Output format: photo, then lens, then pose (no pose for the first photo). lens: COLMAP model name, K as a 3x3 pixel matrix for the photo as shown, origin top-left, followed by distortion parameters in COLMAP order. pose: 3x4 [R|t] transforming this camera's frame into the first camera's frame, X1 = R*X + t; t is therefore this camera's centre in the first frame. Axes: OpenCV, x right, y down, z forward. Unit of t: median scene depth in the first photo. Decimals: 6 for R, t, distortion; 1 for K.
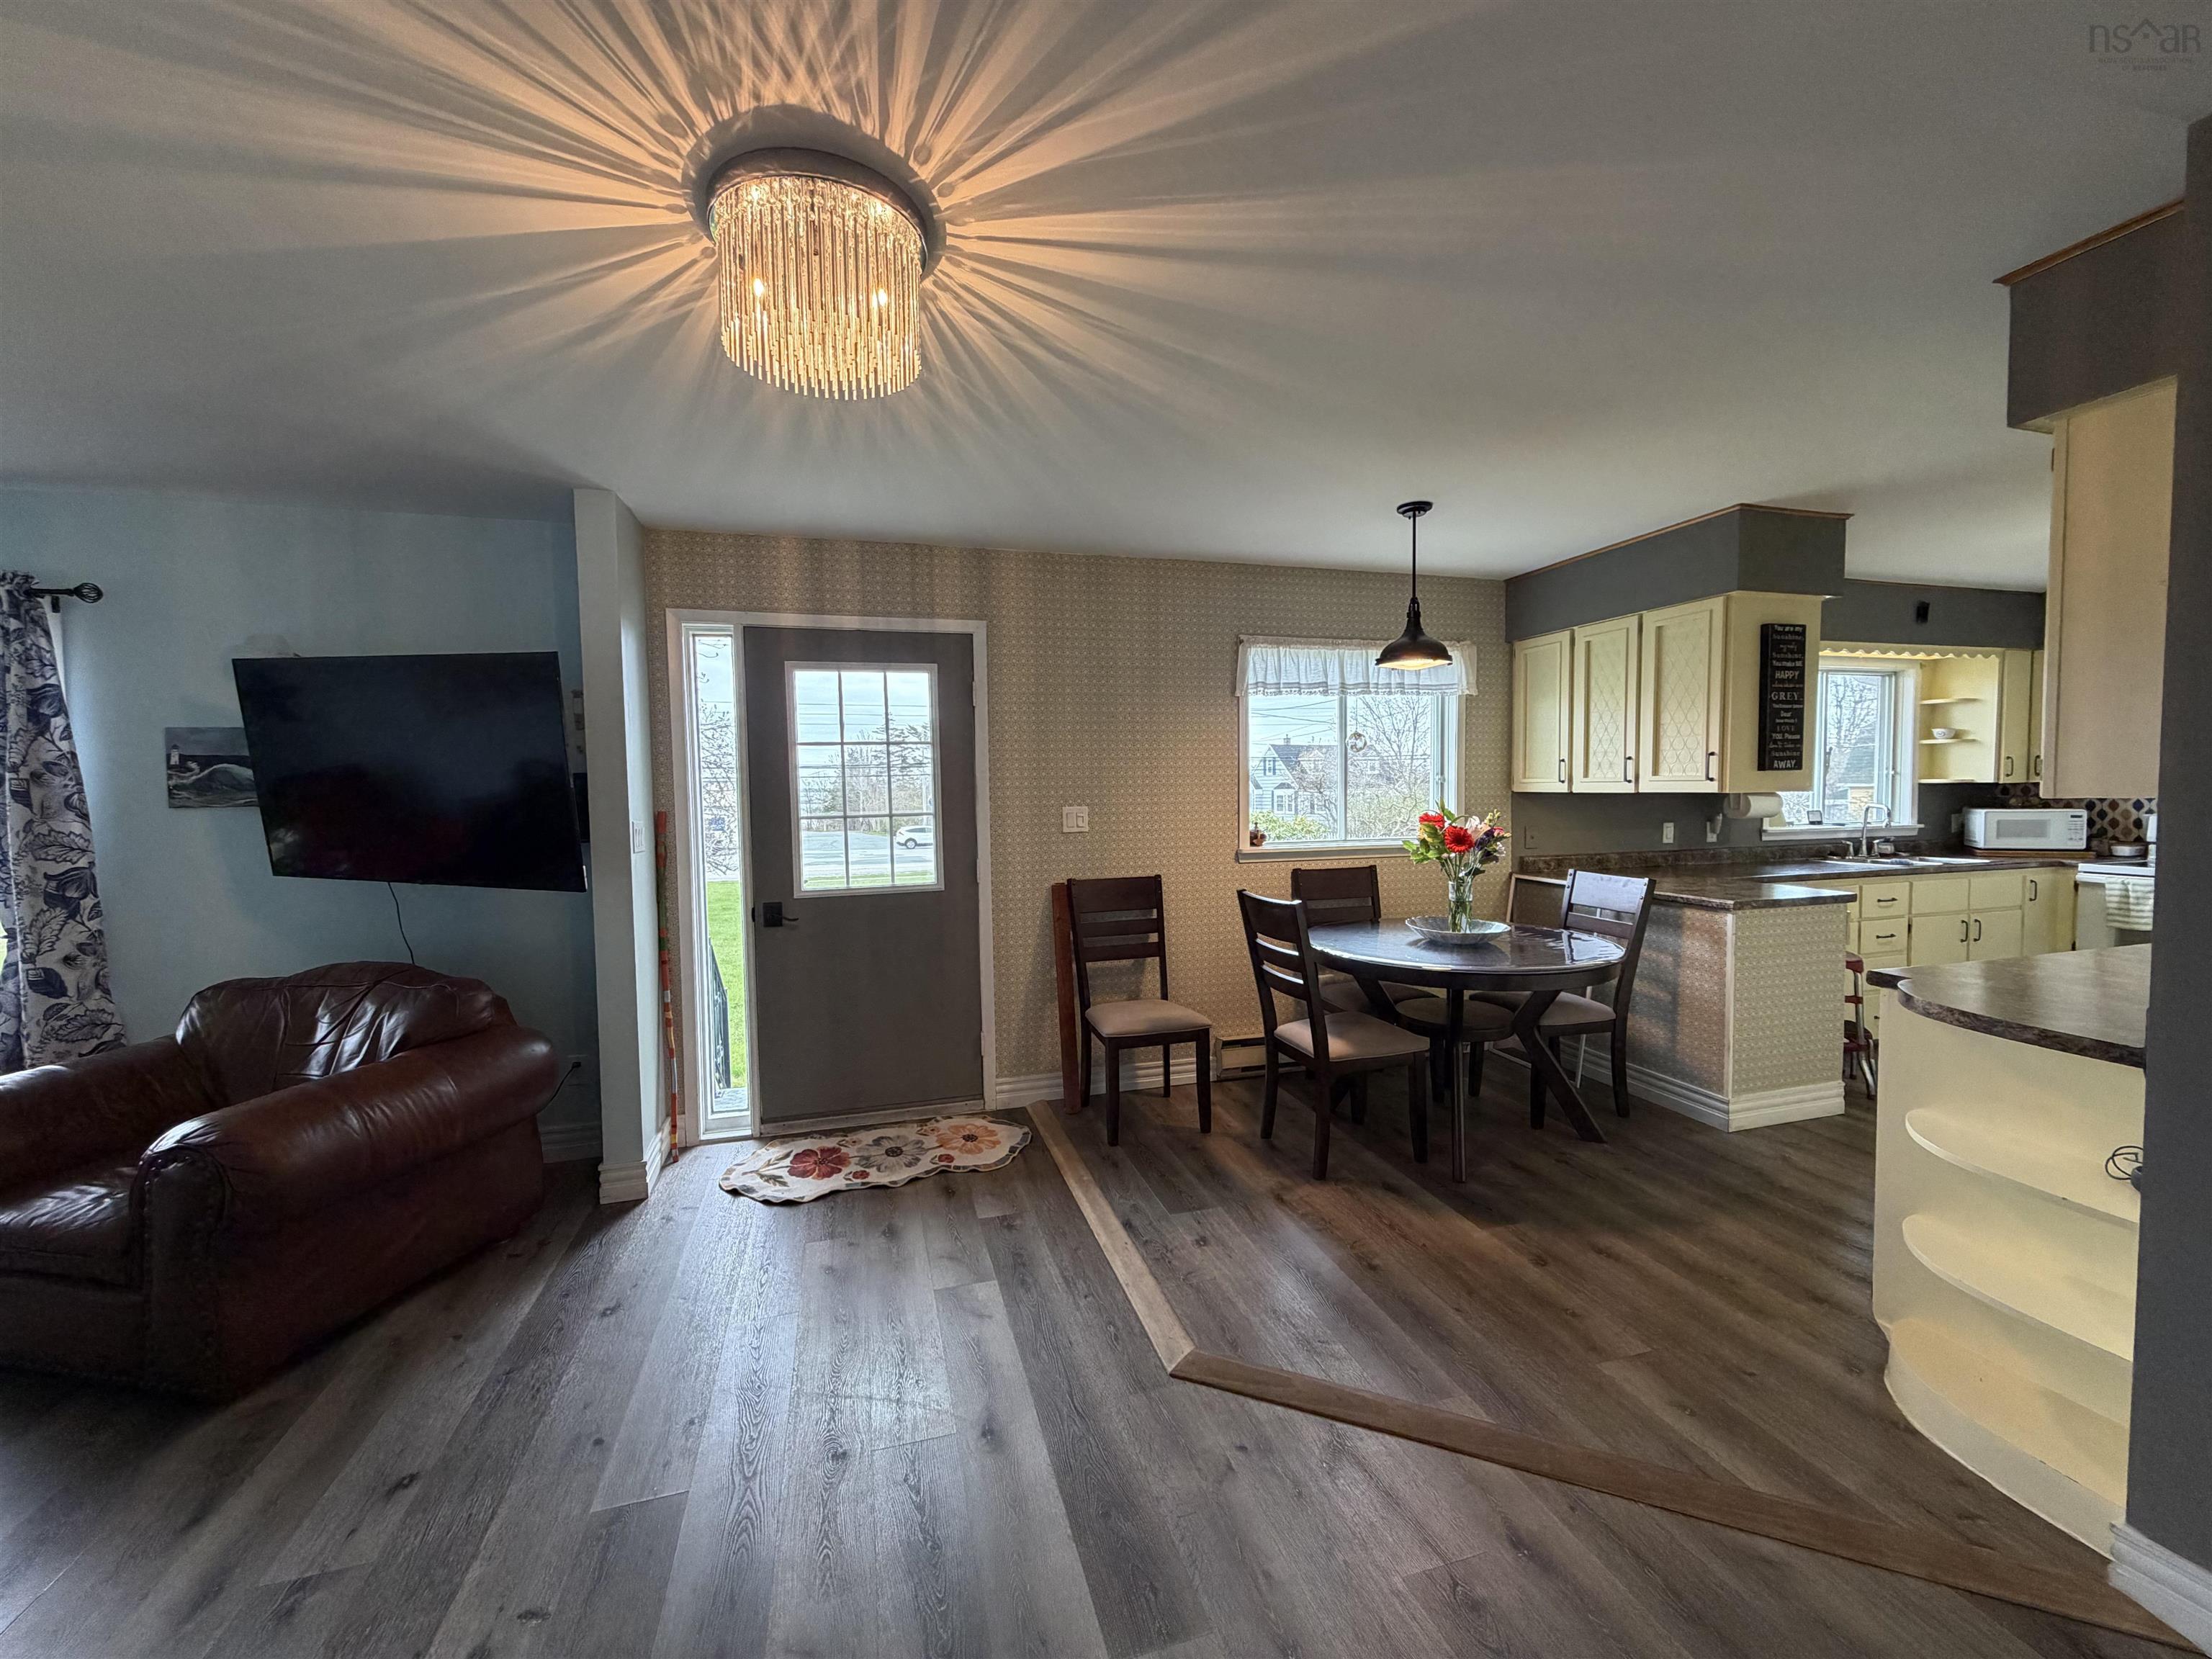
lens RADIAL K [[877.3, 0, 1101.8], [0, 877.3, 829.9], [0, 0, 1]] dist [-0.000740, 0.000216]
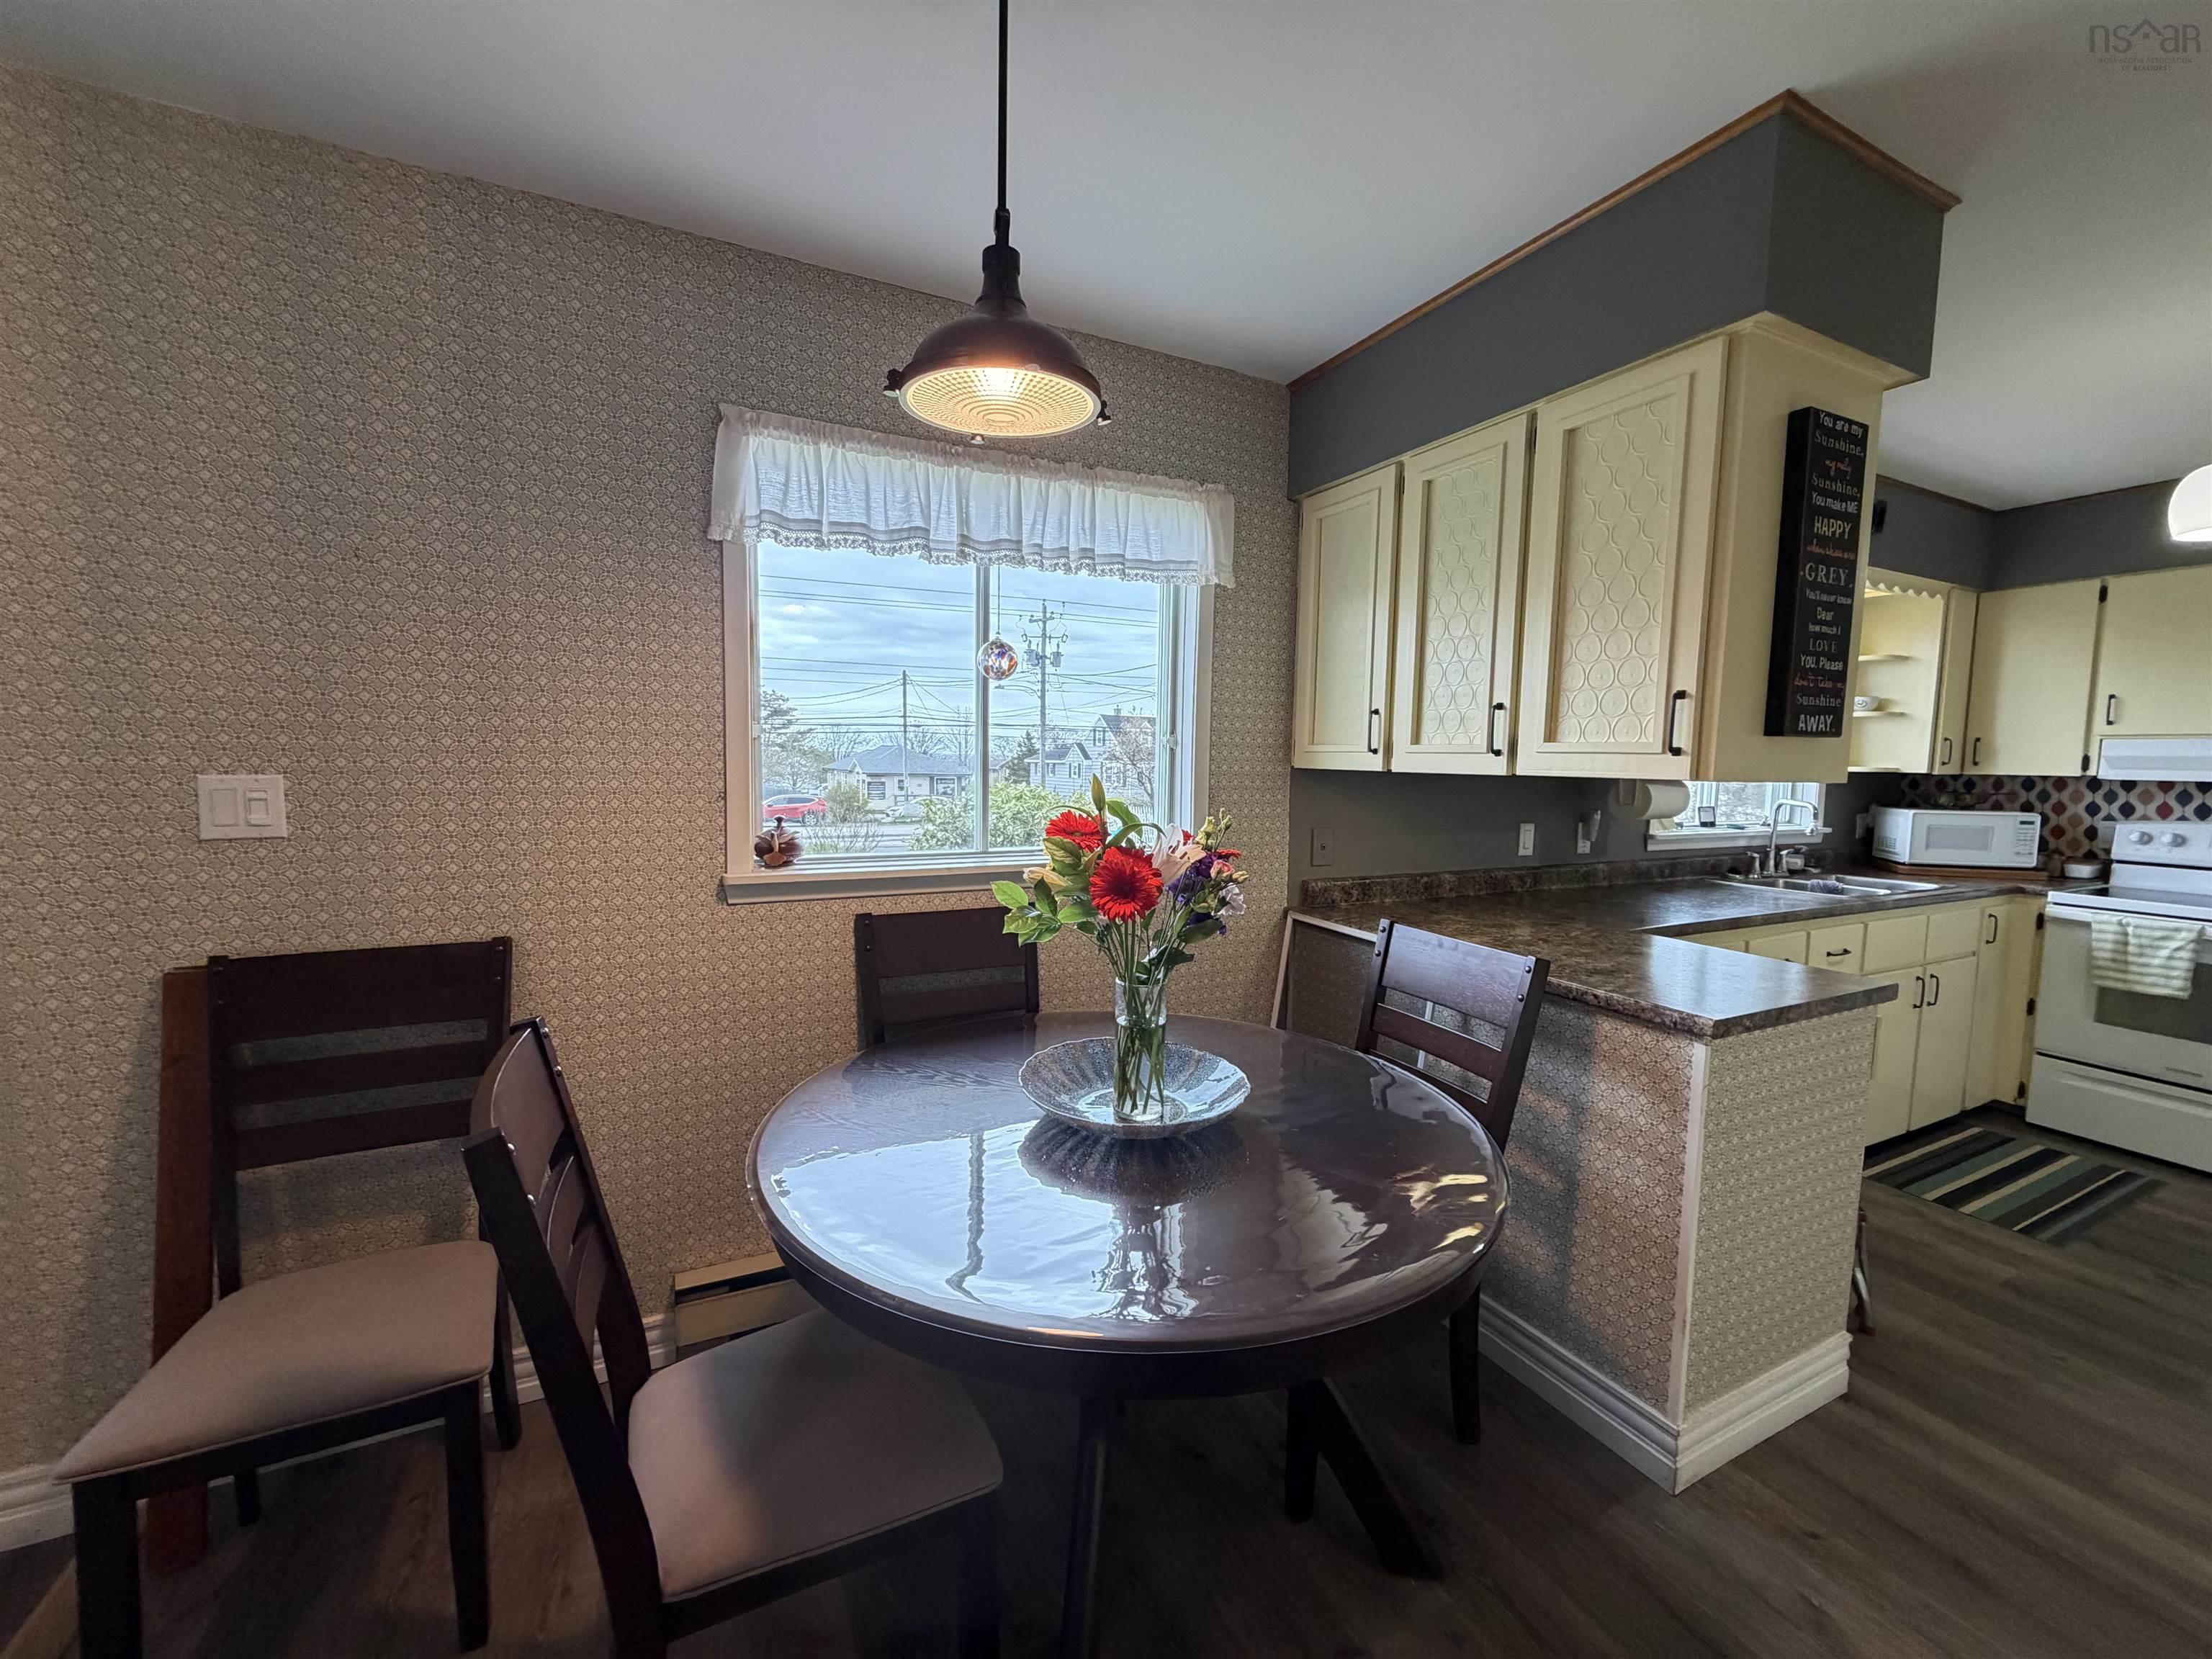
lens RADIAL K [[876.4, 0, 1100.7], [0, 876.4, 829.4], [0, 0, 1]] dist [-0.001063, 0.000889]
pose [[0.983322, 0.014350, 0.181308, 0.274097], [-0.020630, 0.999249, 0.032796, -0.022078], [-0.180701, -0.035990, 0.982879, 0.520759]]
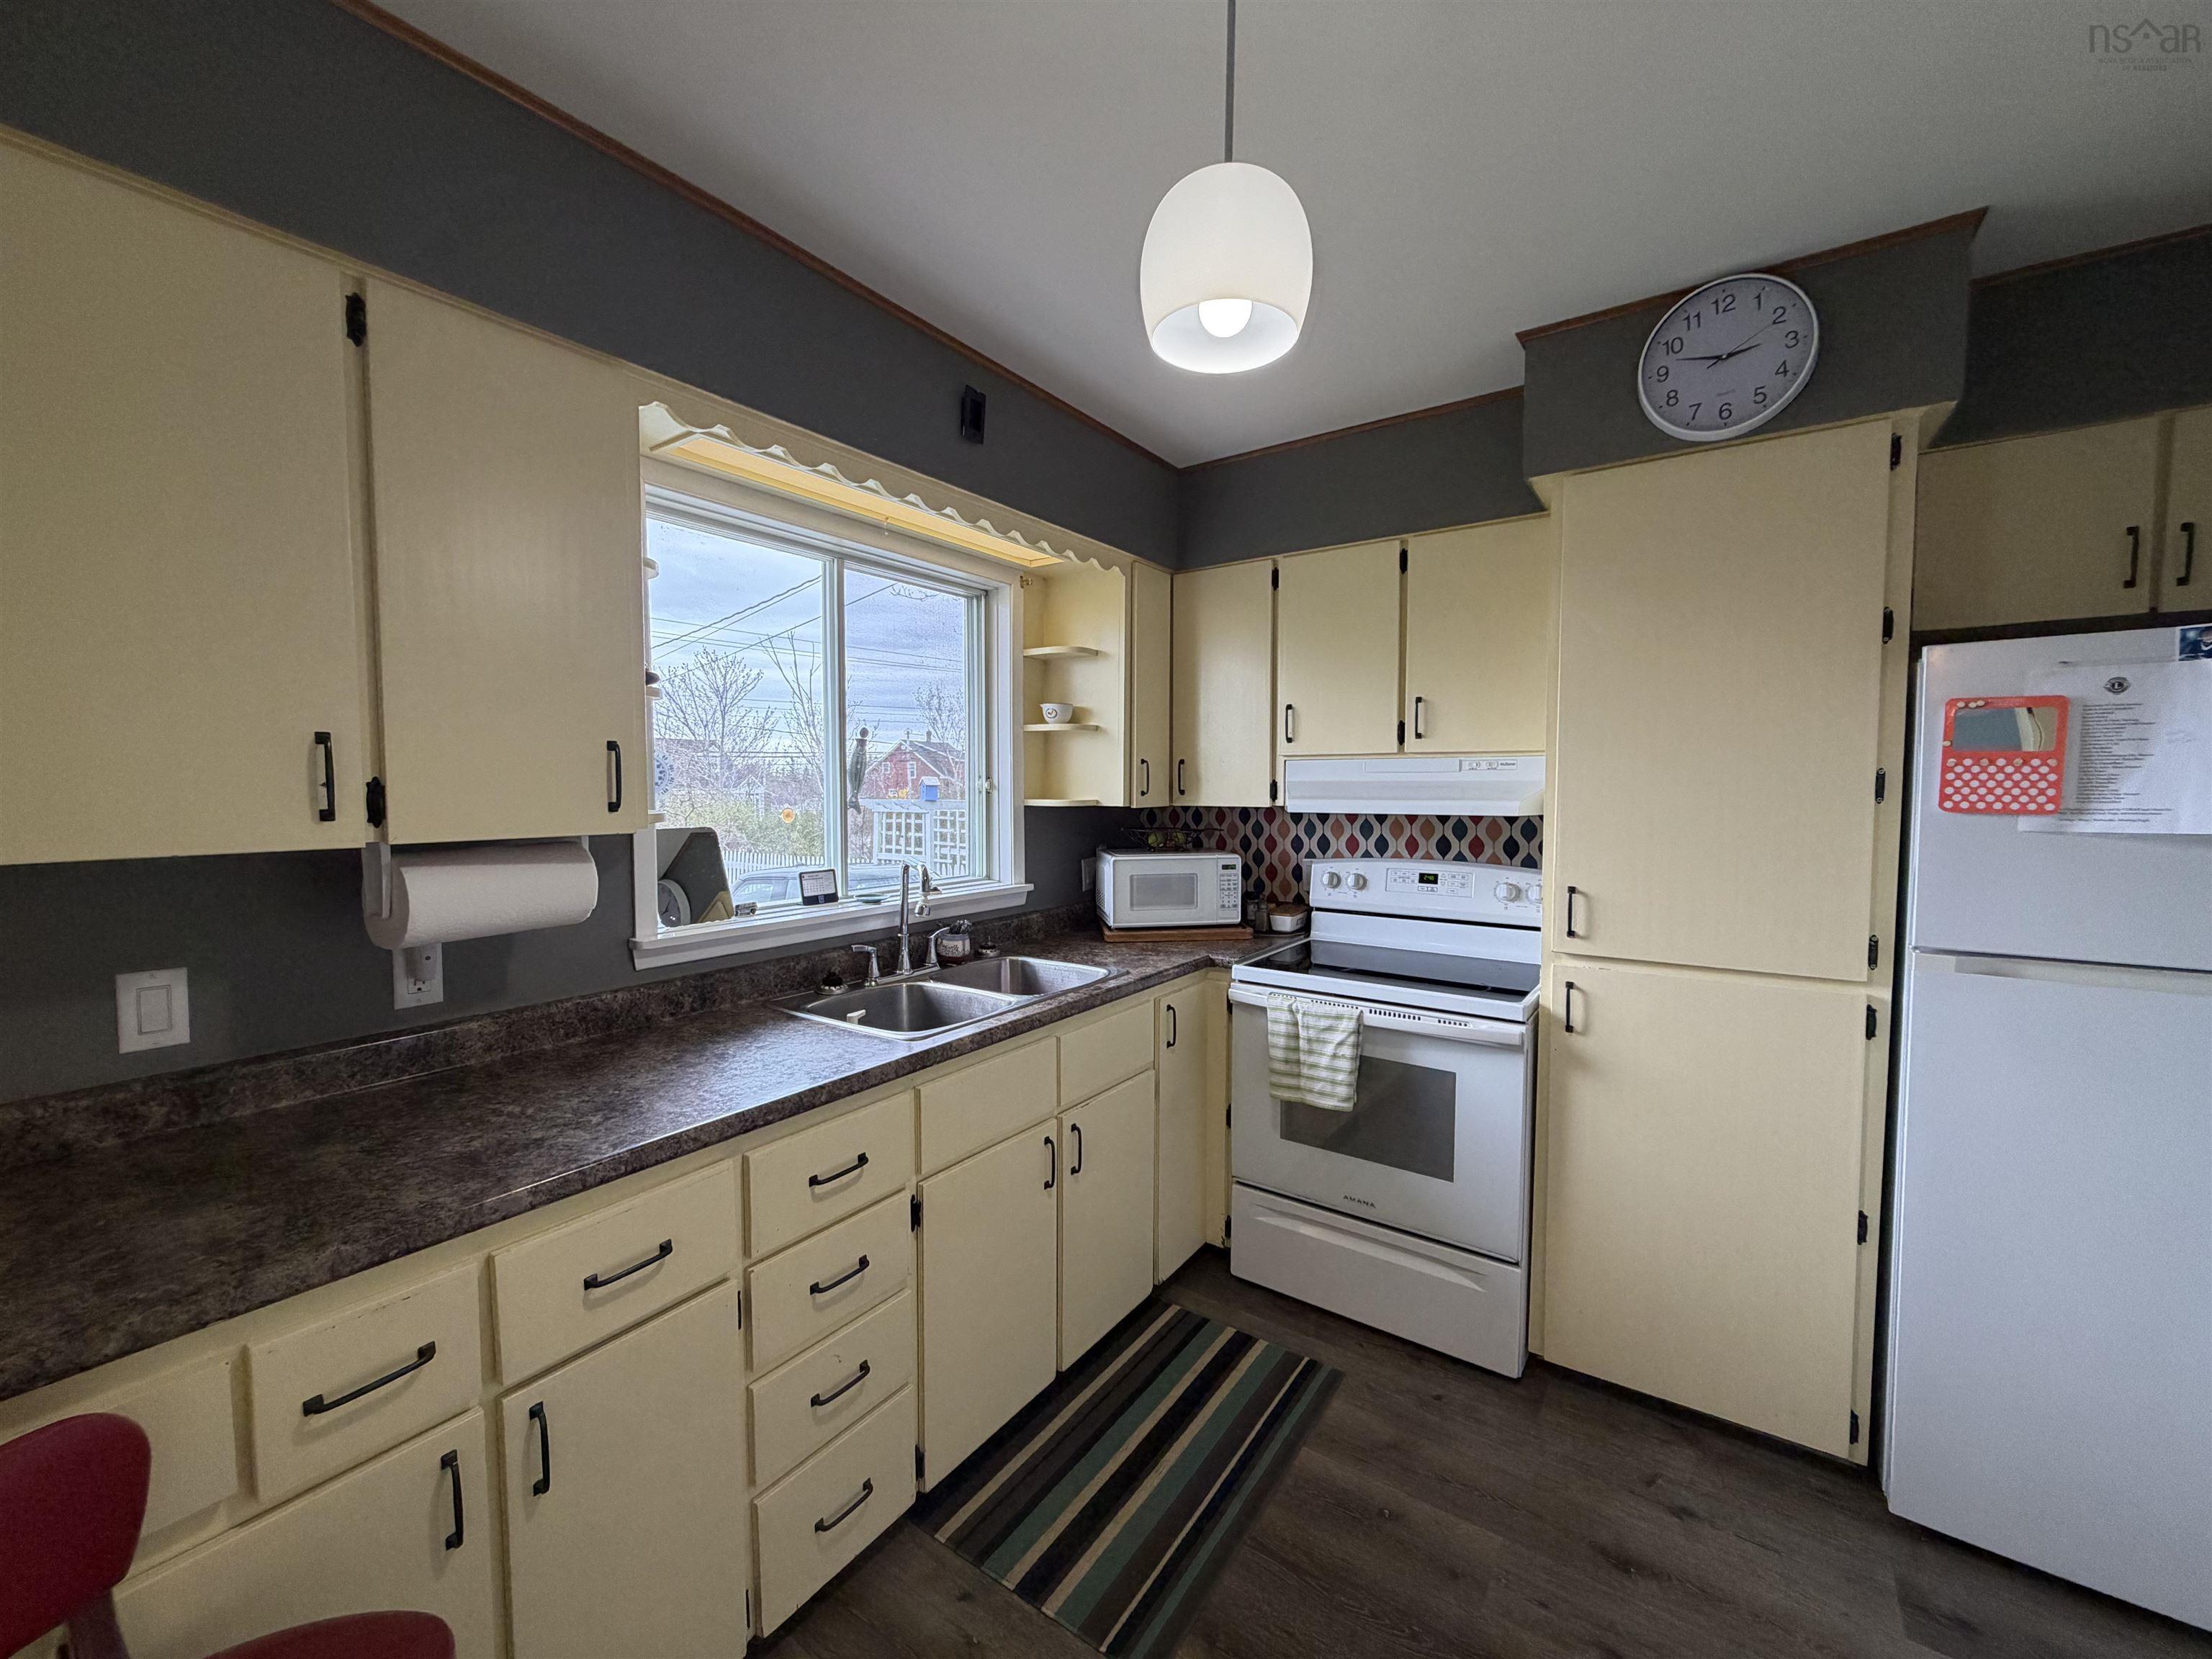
lens RADIAL K [[876.4, 0, 1100.7], [0, 876.4, 829.4], [0, 0, 1]] dist [-0.001063, 0.000889]
pose [[0.777913, -0.018967, 0.628086, 0.846309], [0.019188, 0.999795, 0.006427, -0.055640], [-0.628079, 0.007052, 0.778117, 0.747828]]
